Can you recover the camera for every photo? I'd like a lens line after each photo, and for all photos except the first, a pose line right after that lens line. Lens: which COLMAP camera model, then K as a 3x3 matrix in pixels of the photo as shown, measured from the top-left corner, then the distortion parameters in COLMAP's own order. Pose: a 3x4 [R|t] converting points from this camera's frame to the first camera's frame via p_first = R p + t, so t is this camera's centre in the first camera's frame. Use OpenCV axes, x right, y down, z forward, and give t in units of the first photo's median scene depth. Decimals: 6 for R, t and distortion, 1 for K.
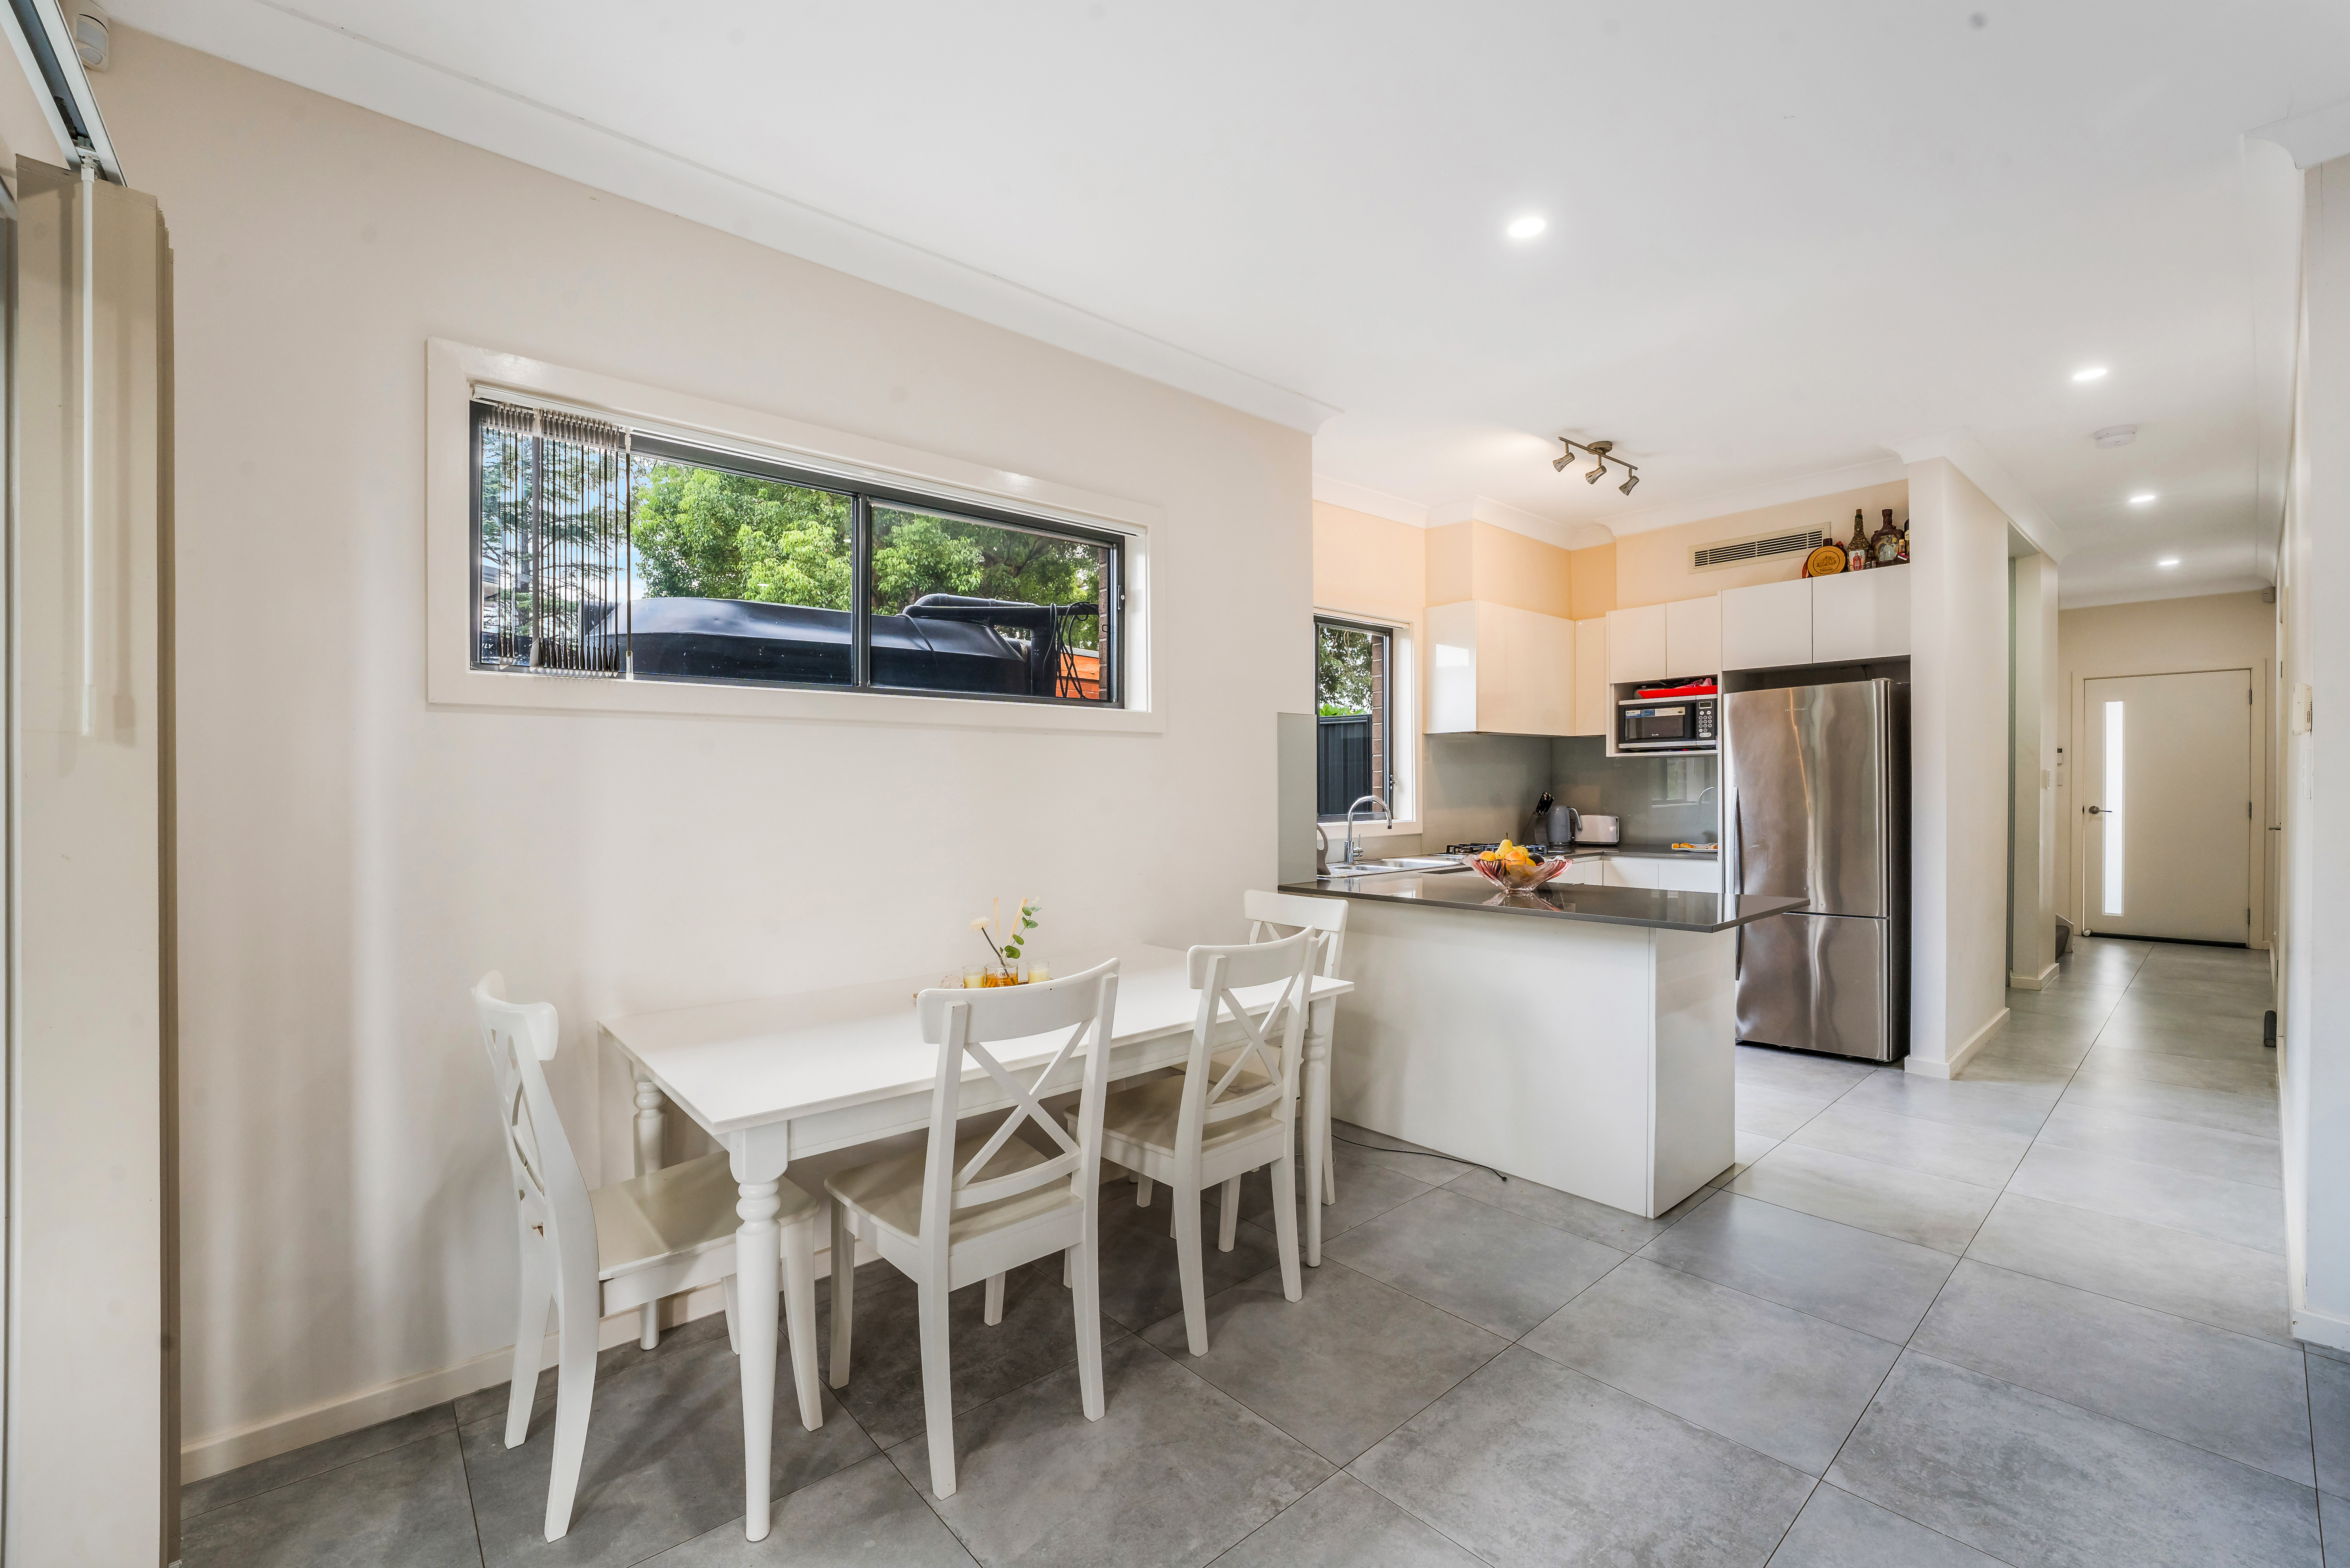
lens RADIAL K [[975.1, 0, 1181.8], [0, 975.1, 779.1], [0, 0, 1]] dist [-0.016786, 0.000295]
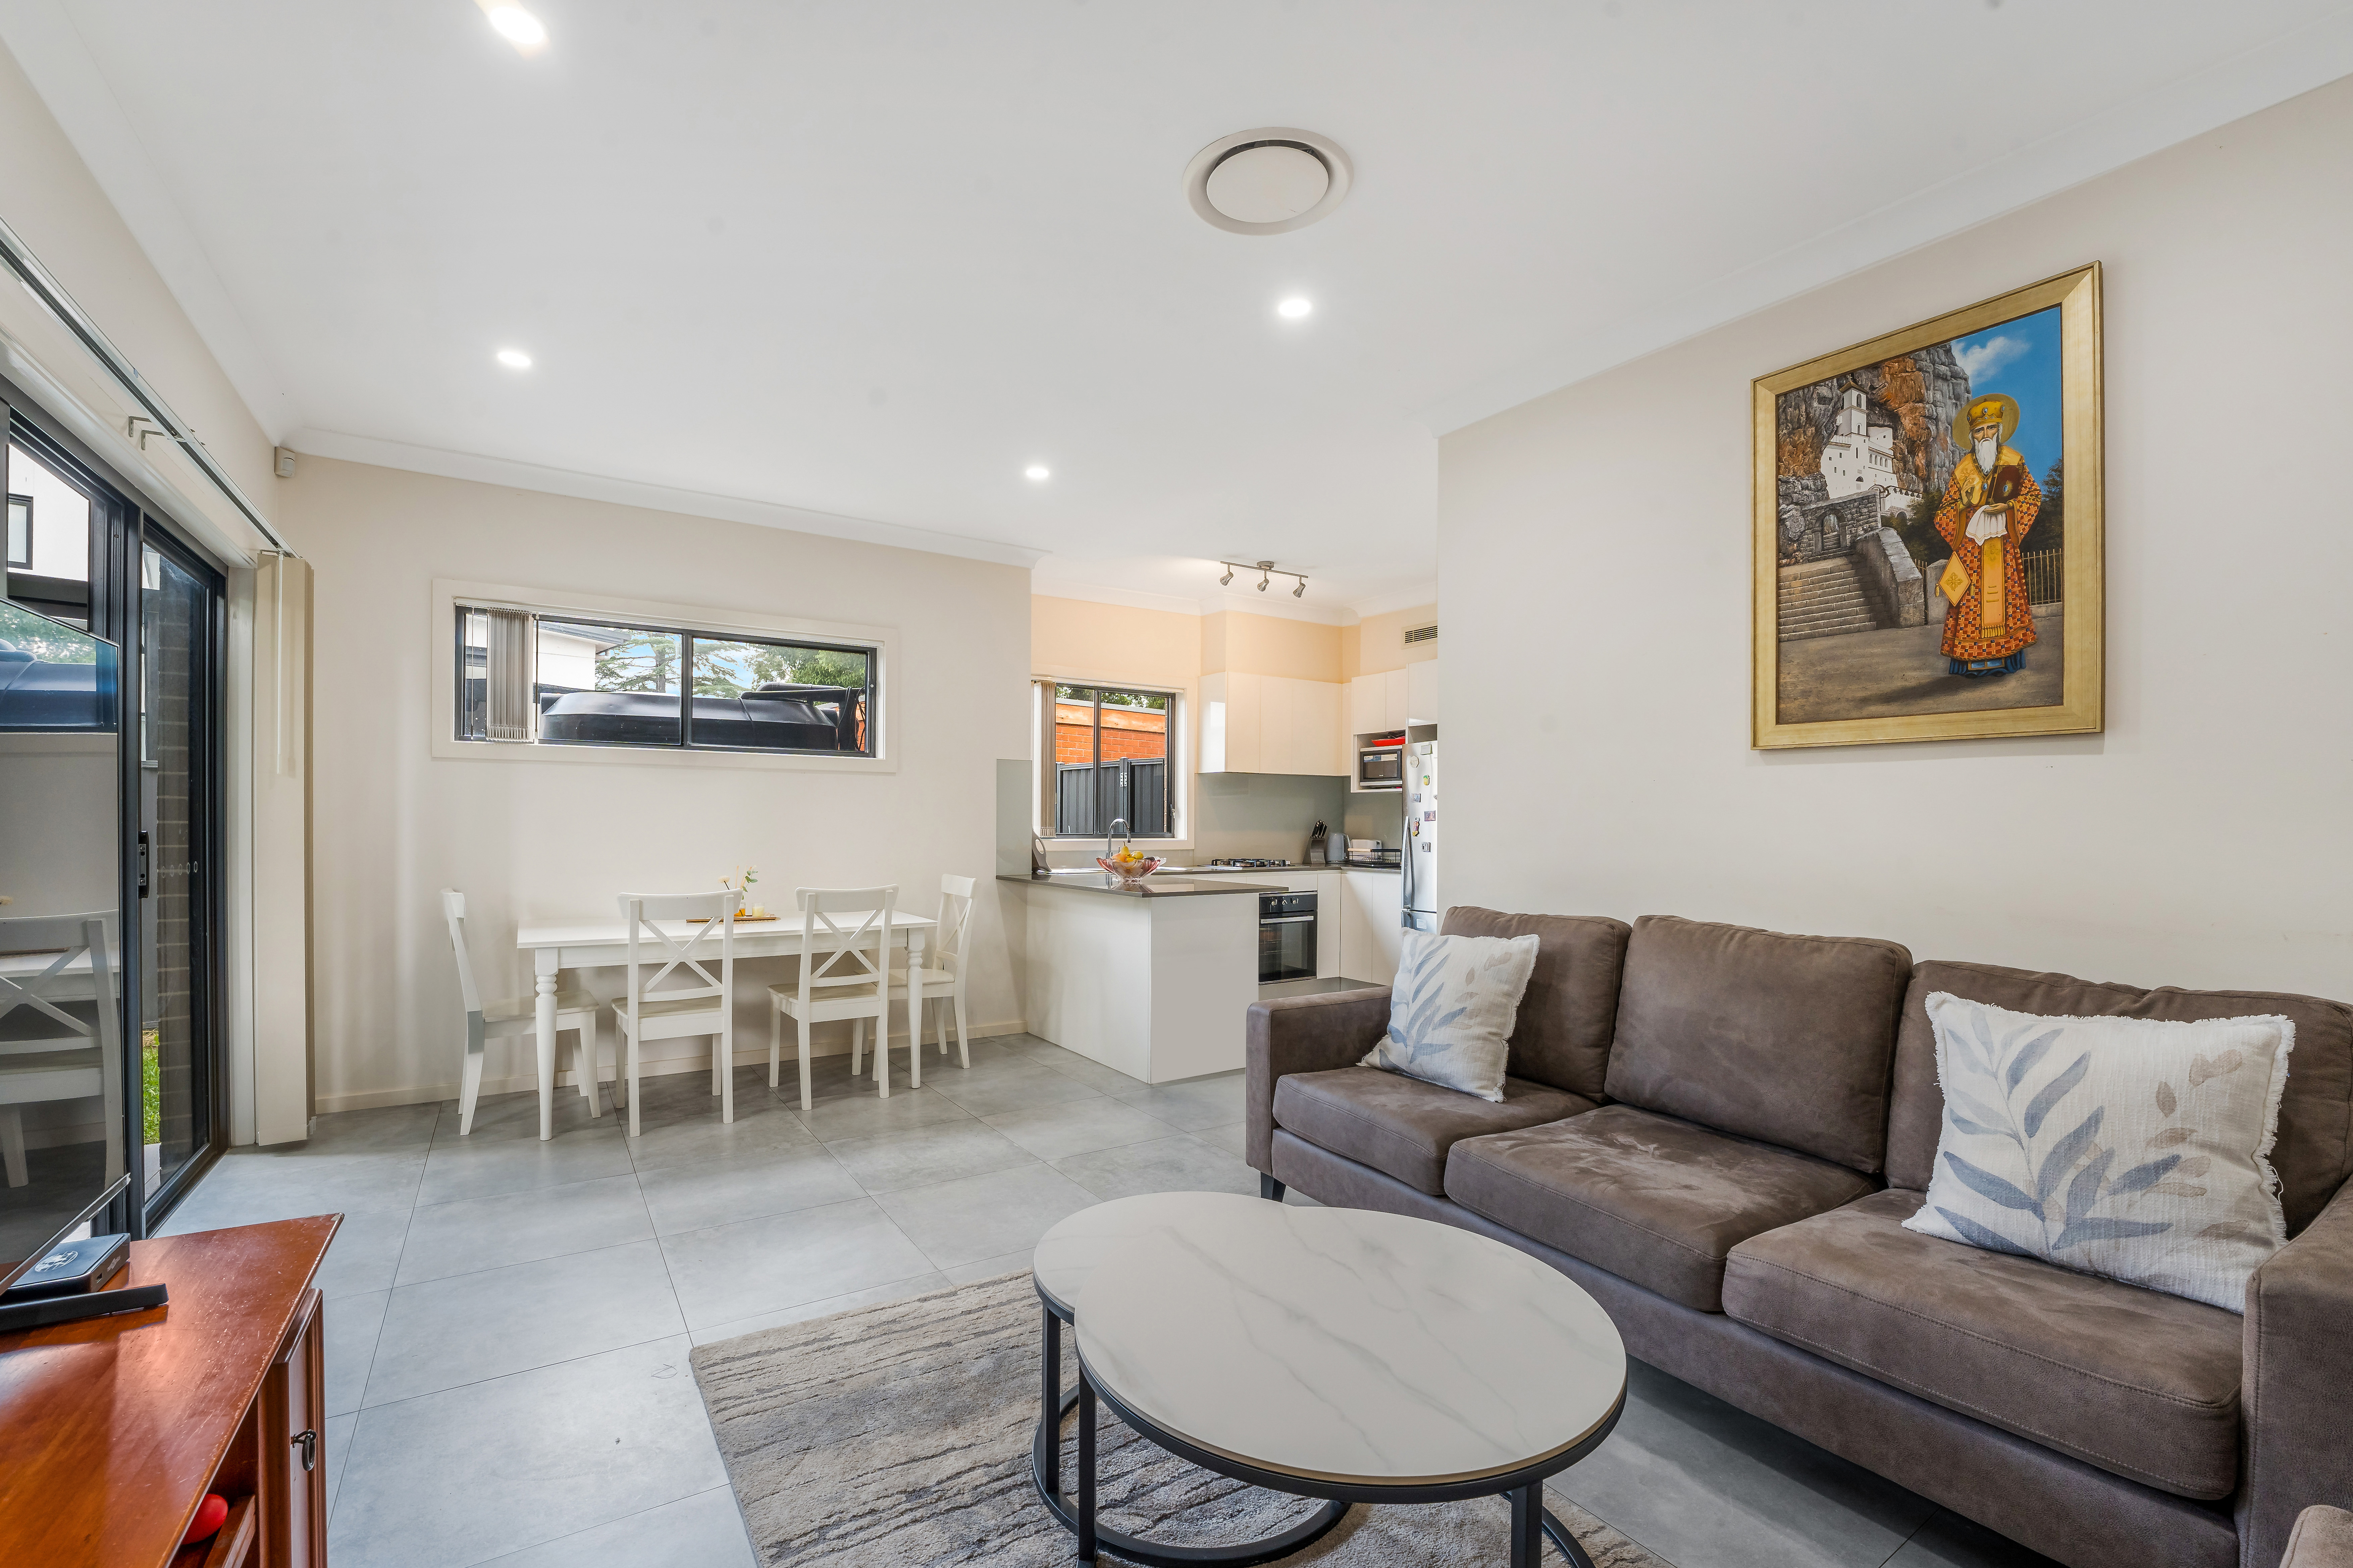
lens RADIAL K [[976.6, 0, 1173.6], [0, 976.6, 822.5], [0, 0, 1]] dist [-0.027862, 0.000007]
pose [[0.991022, 0.014988, -0.132856, 0.588892], [-0.013706, 0.999850, 0.010555, 0.009689], [0.132994, -0.008639, 0.991079, -0.455907]]
